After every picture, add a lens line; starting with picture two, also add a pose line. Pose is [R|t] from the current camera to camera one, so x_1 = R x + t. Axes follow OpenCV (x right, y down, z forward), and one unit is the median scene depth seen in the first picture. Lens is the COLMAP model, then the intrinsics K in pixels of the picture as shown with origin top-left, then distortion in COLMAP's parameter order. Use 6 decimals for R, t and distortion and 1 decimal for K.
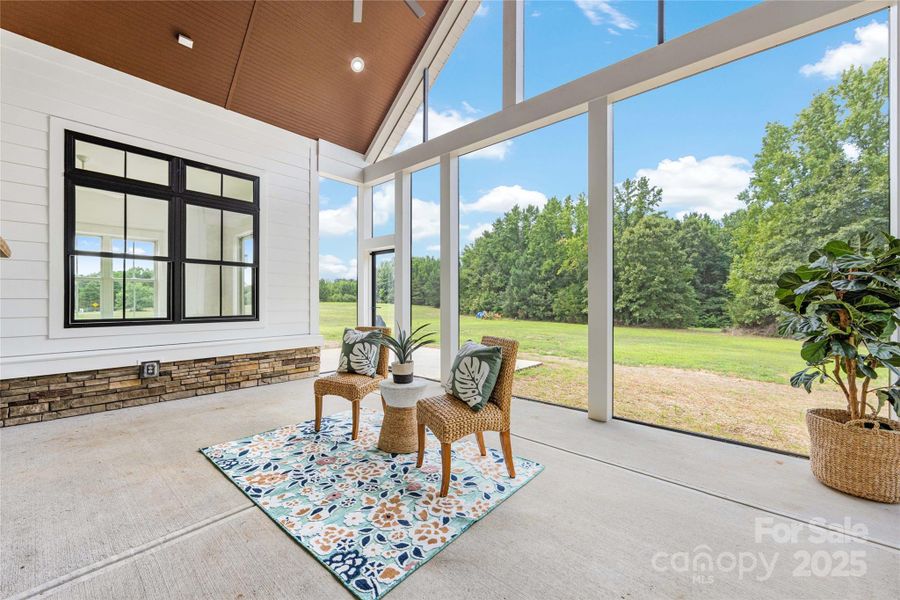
lens RADIAL K [[351.6, 0, 448.4], [0, 351.6, 302.2], [0, 0, 1]] dist [-0.001810, -0.000149]
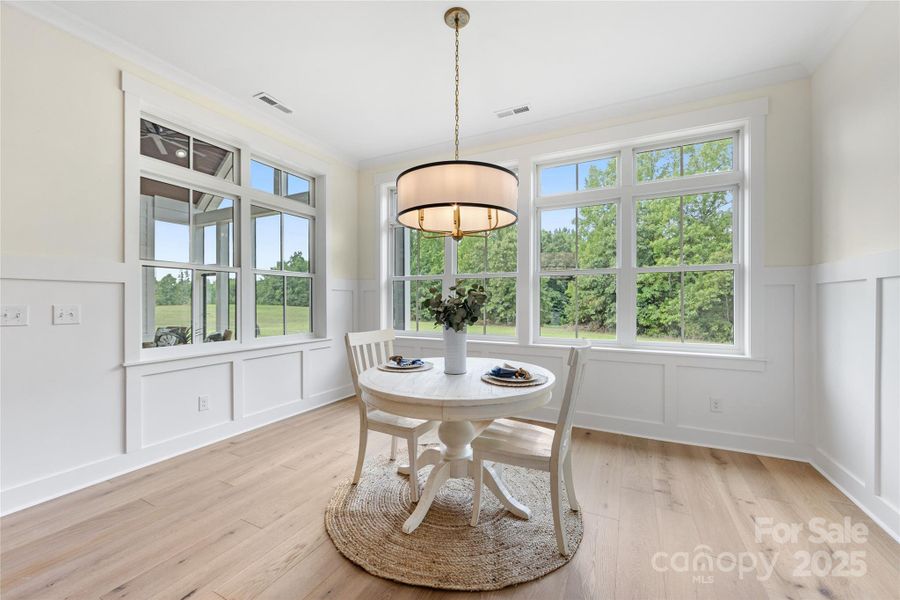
lens RADIAL K [[351.6, 0, 448.4], [0, 351.6, 302.2], [0, 0, 1]] dist [-0.001810, -0.000149]
pose [[0.967865, -0.000456, 0.251471, 0.370360], [0.001486, 0.999991, -0.003903, -0.022681], [-0.251467, 0.004151, 0.967857, -0.585962]]
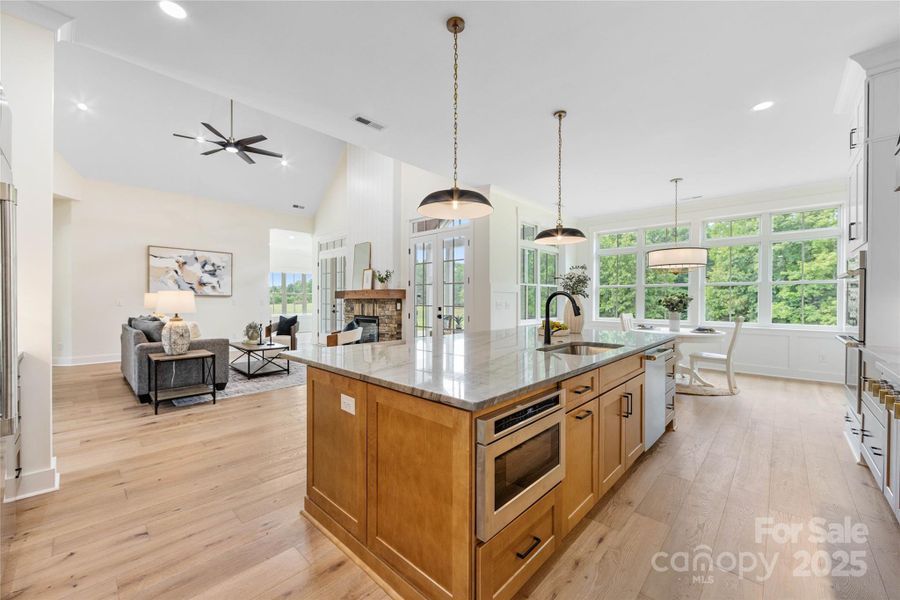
lens RADIAL K [[351.6, 0, 448.4], [0, 351.6, 302.2], [0, 0, 1]] dist [-0.001810, -0.000149]
pose [[0.999515, 0.002742, -0.031023, -0.059040], [-0.002742, 0.999996, 0.000052, -0.020829], [0.031023, 0.000033, 0.999519, -1.111832]]
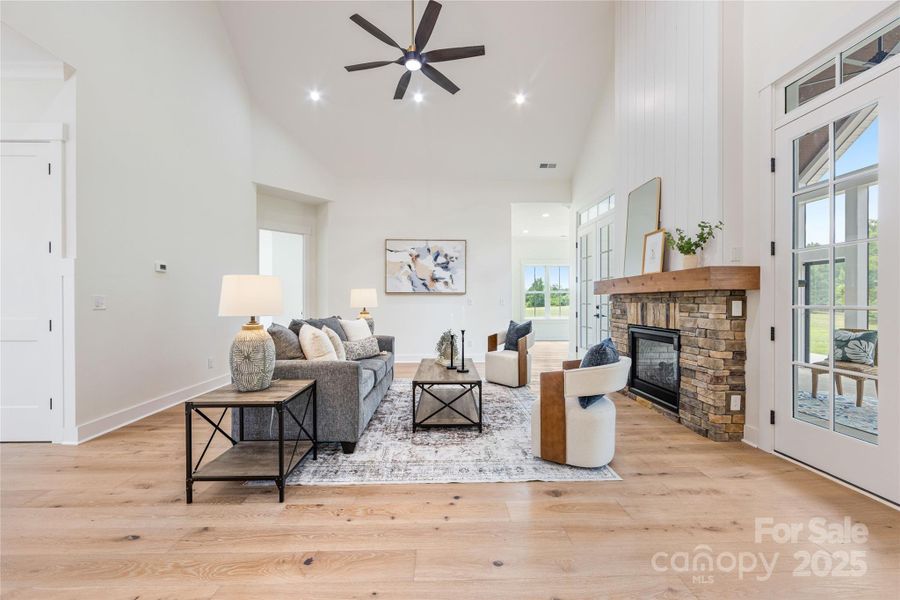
lens RADIAL K [[351.6, 0, 448.4], [0, 351.6, 302.2], [0, 0, 1]] dist [-0.001810, -0.000149]
pose [[0.681400, 0.000605, -0.731911, -0.174430], [-0.002903, 0.999994, -0.001875, -0.013438], [0.731905, 0.003402, 0.681398, -0.578053]]
